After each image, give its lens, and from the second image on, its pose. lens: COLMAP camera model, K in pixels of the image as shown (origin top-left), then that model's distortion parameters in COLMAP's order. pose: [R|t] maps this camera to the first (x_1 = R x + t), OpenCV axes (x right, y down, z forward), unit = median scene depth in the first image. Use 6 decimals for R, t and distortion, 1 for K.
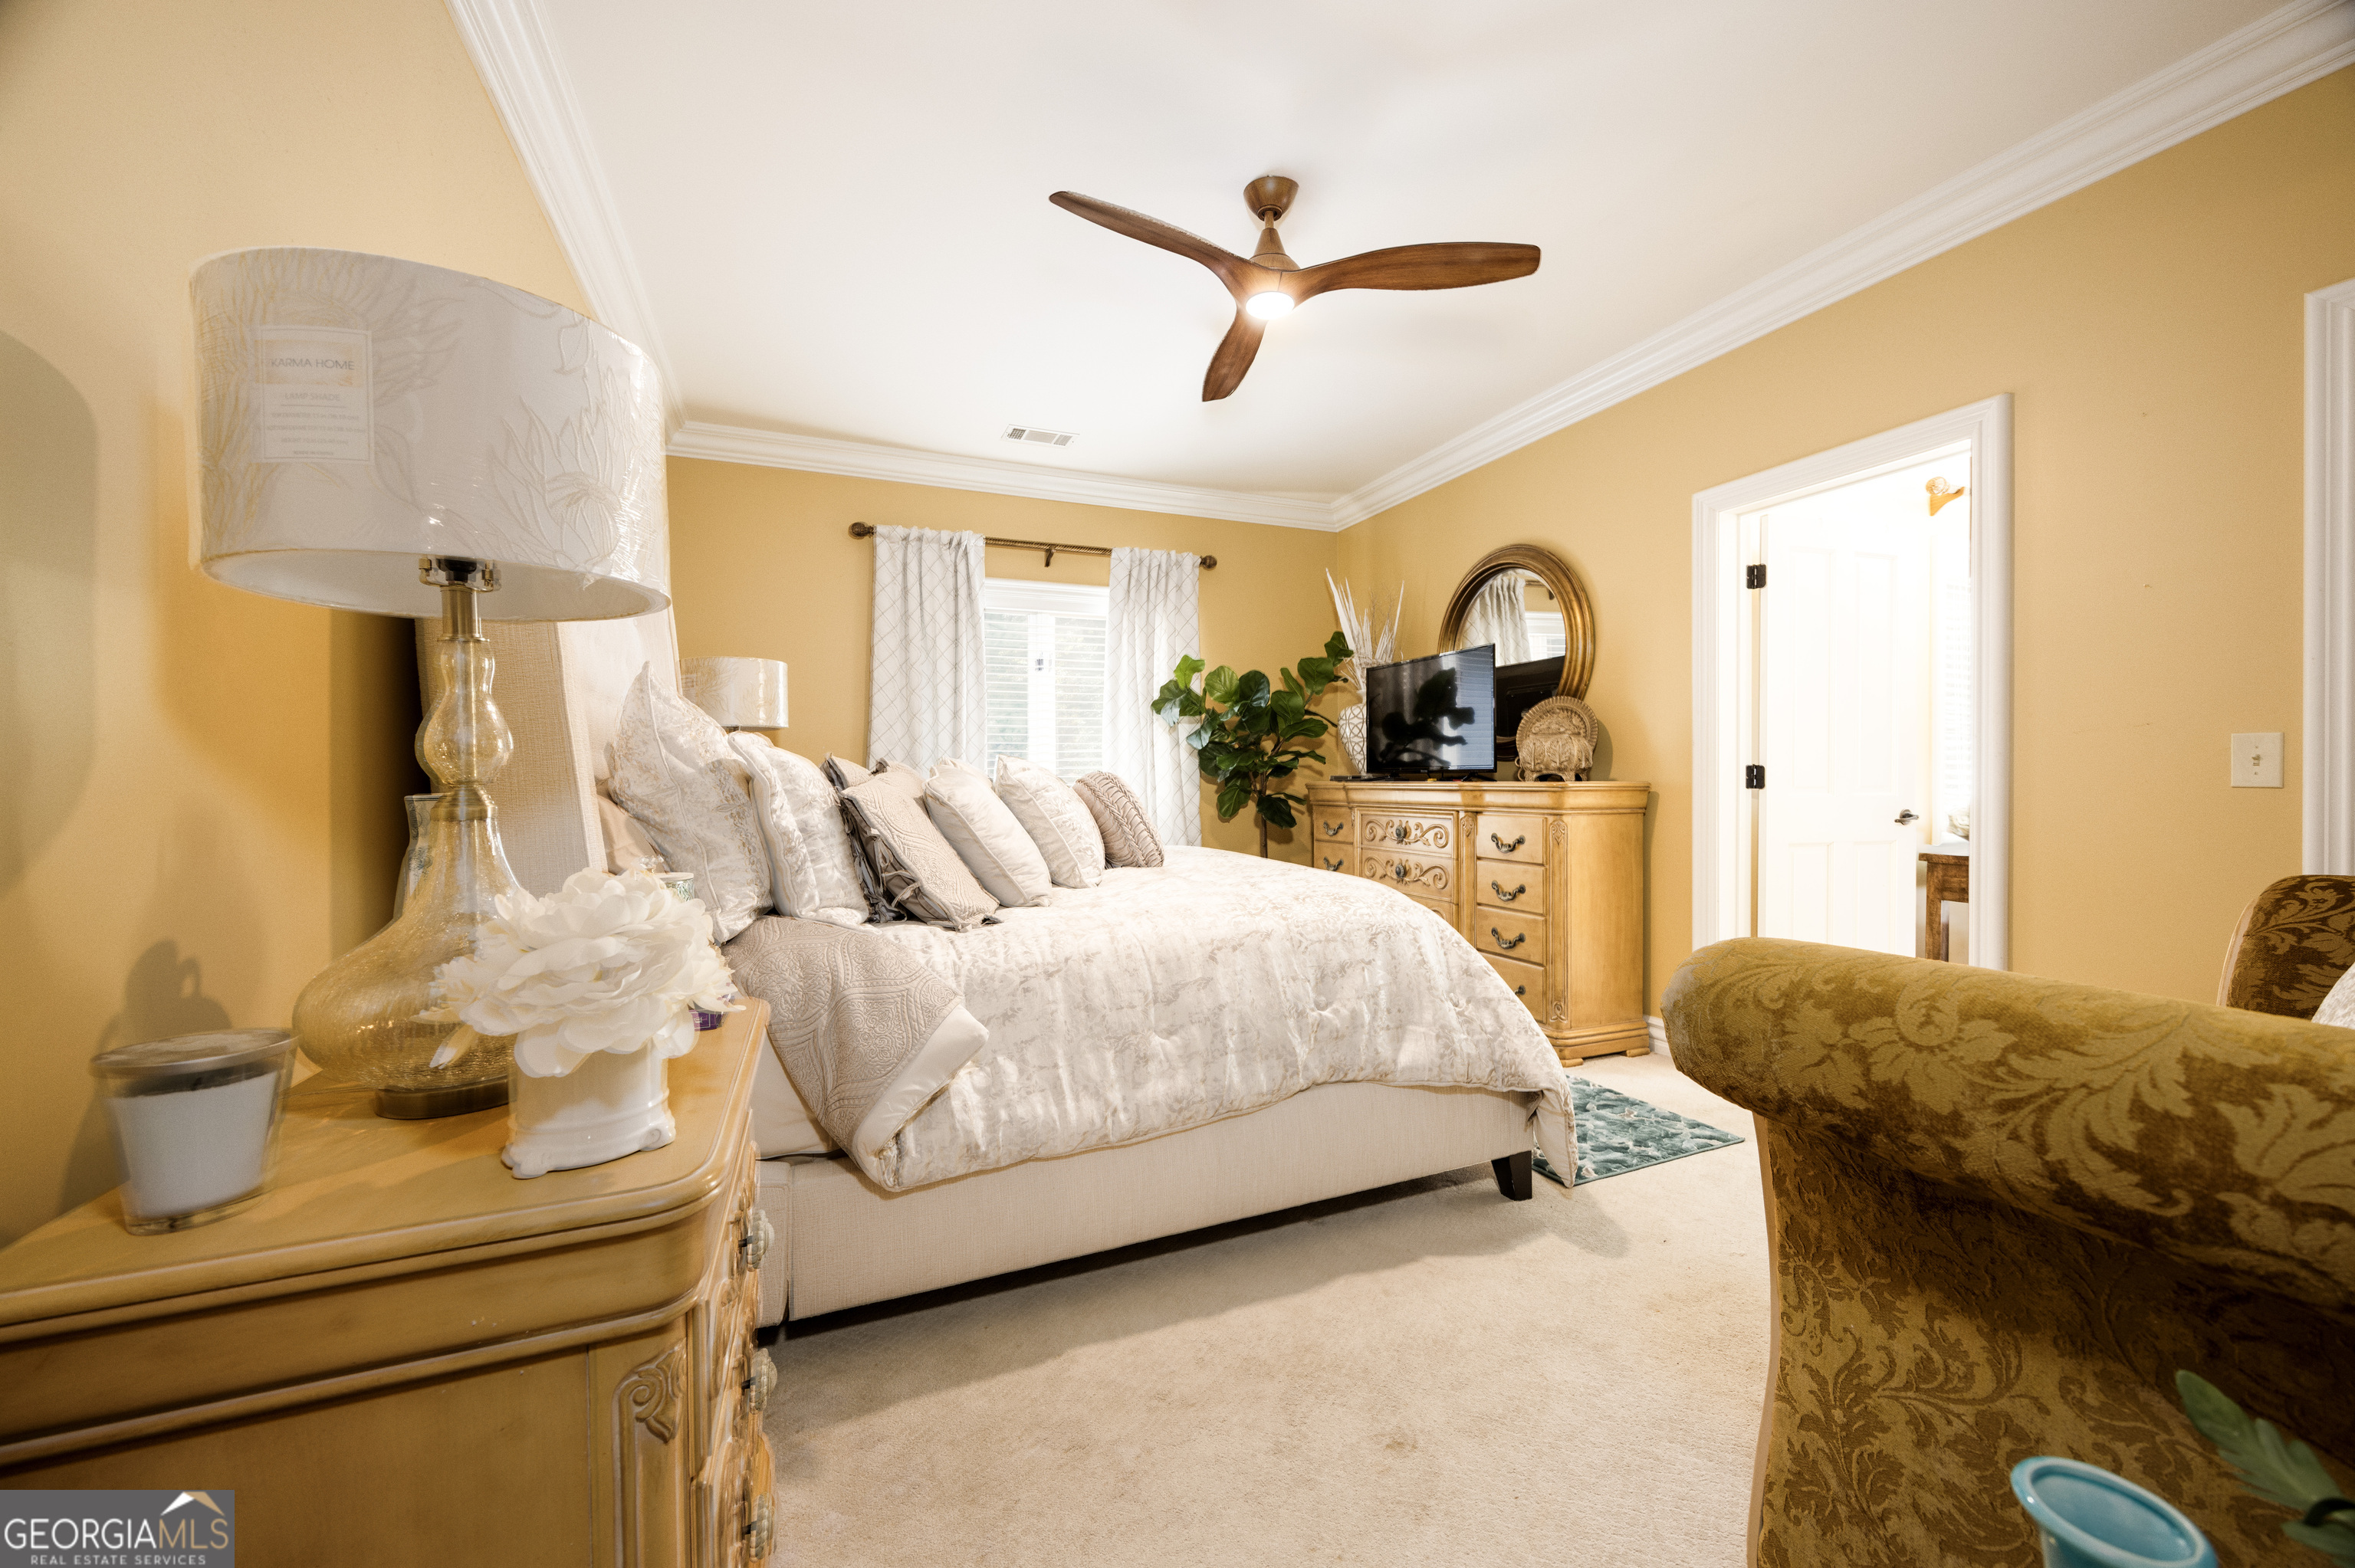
lens RADIAL K [[913.1, 0, 1177.5], [0, 913.1, 784.0], [0, 0, 1]] dist [-0.000164, -0.000043]
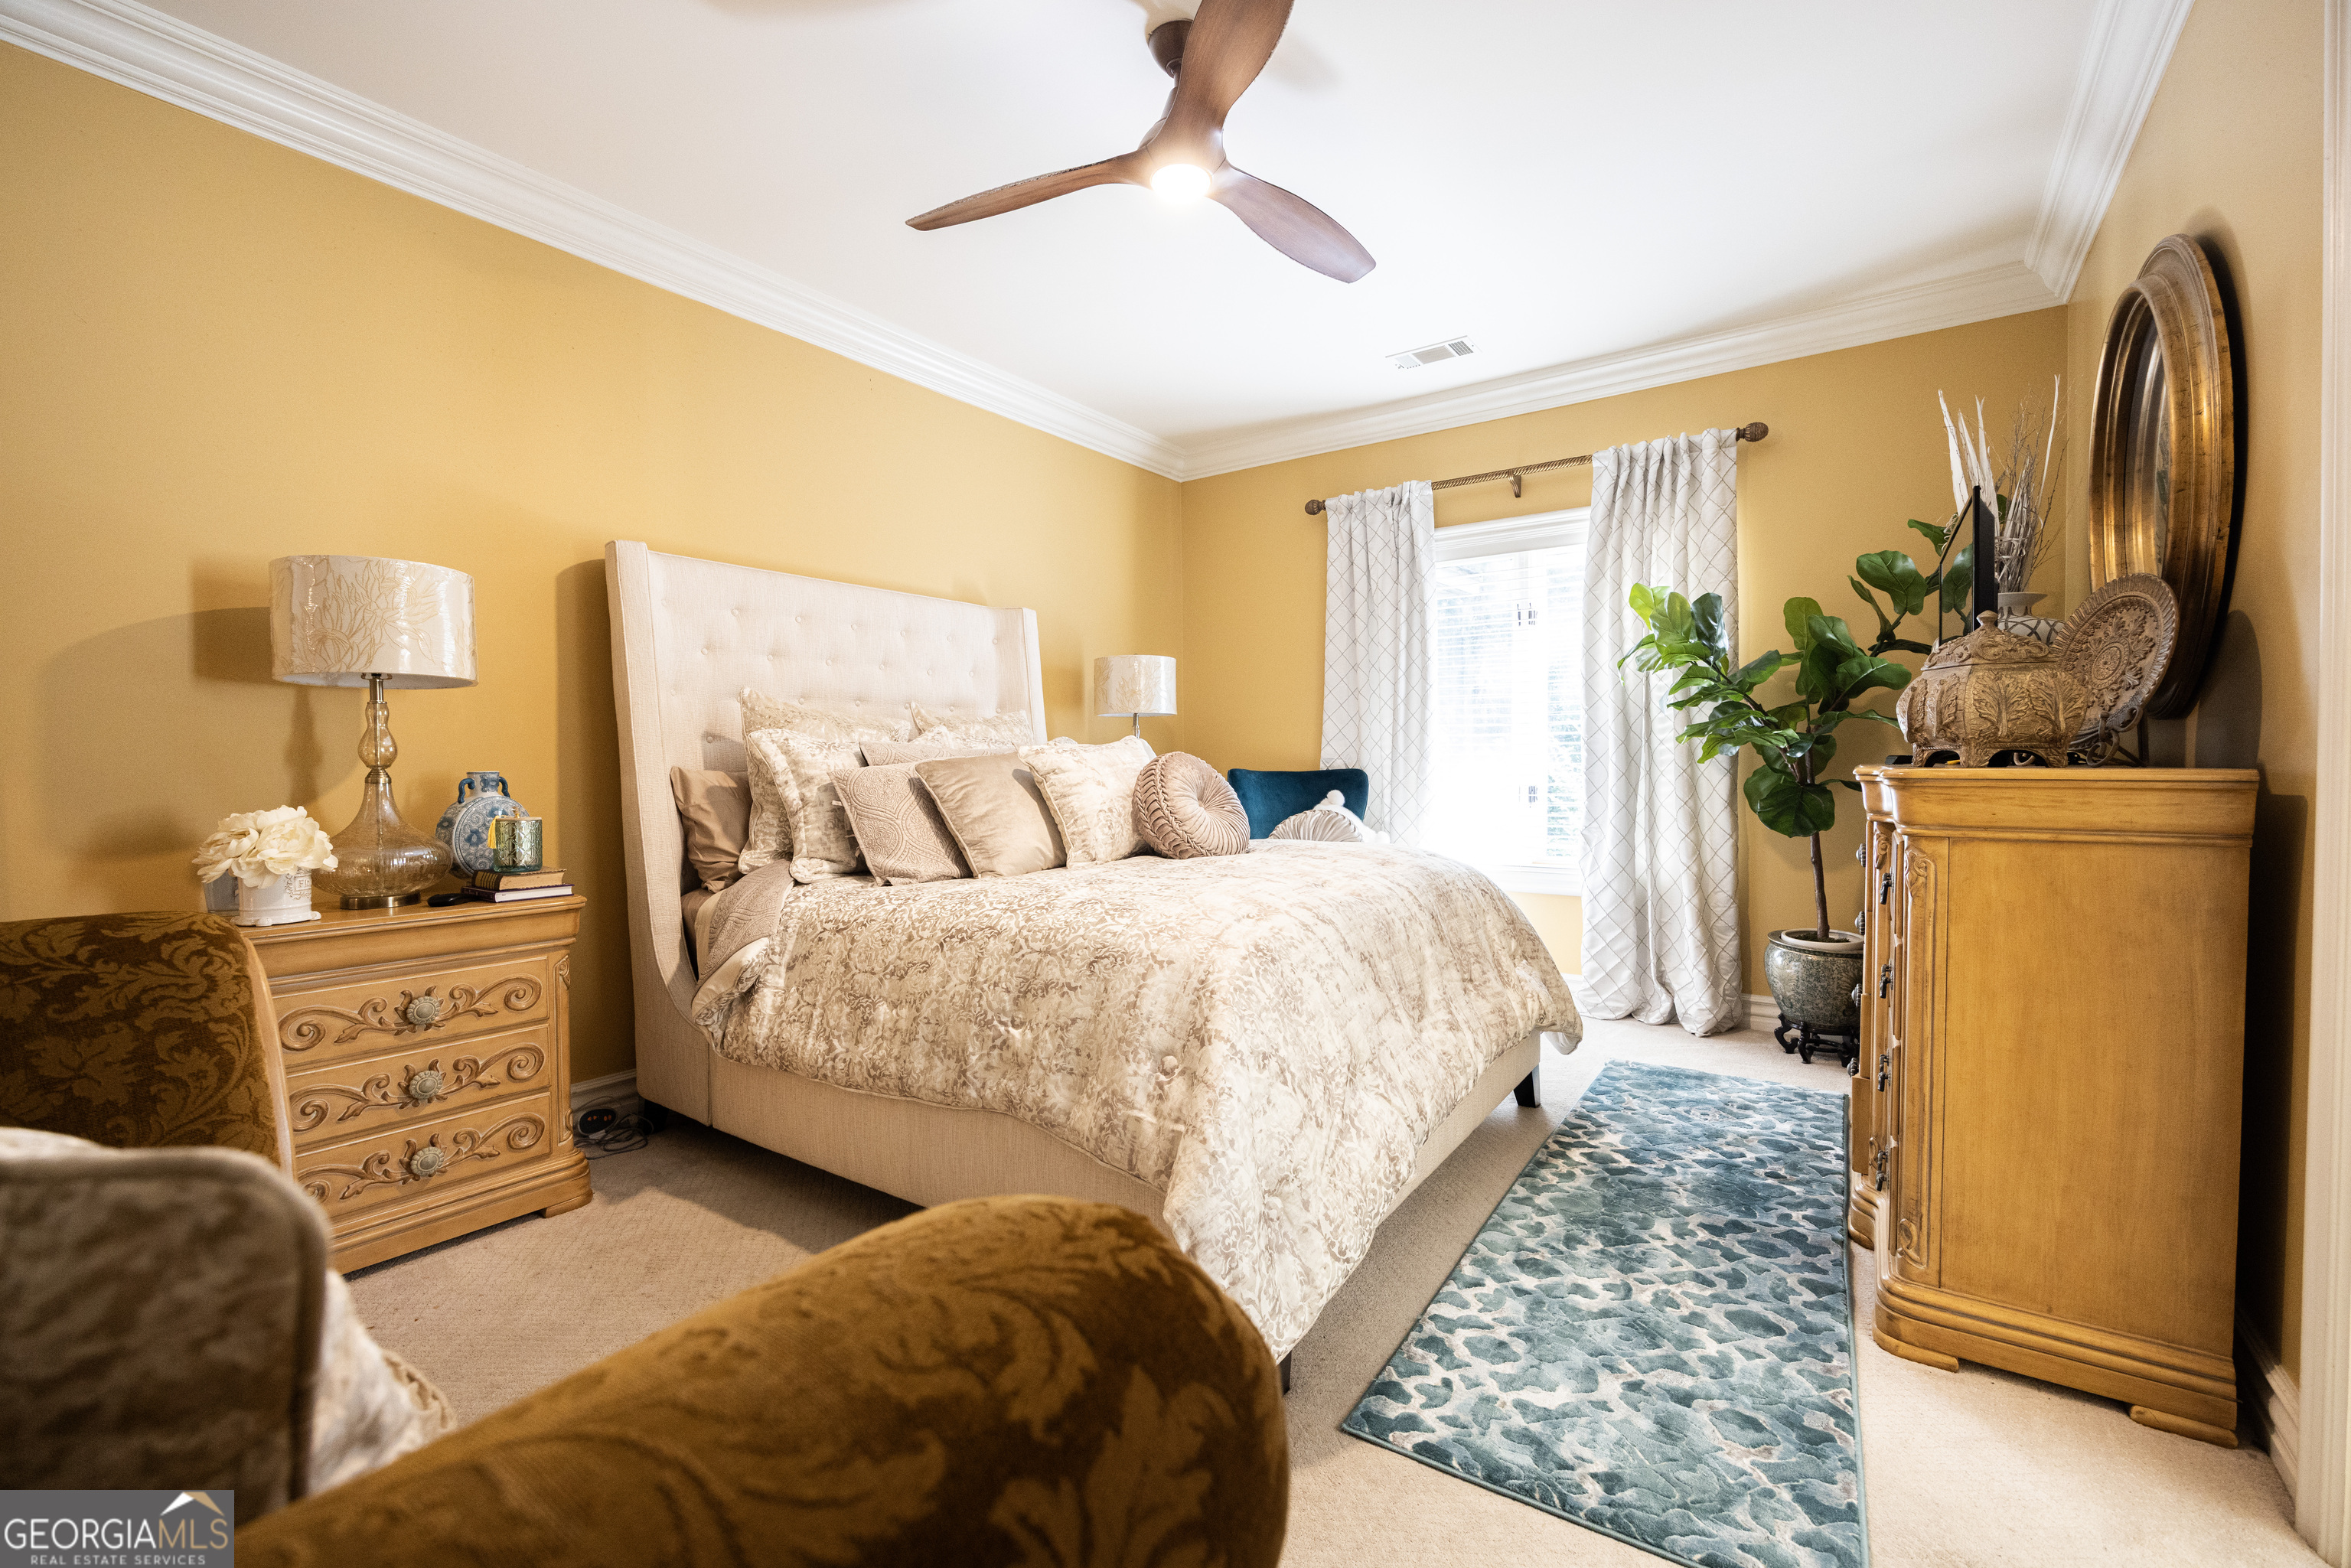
lens RADIAL K [[987.5, 0, 1175.5], [0, 987.5, 784.0], [0, 0, 1]] dist [-0.001022, -0.000138]
pose [[0.529273, 0.022712, -0.848147, 0.631739], [-0.001255, 0.999662, 0.025986, -0.006771], [0.848450, -0.012689, 0.529123, 0.382382]]
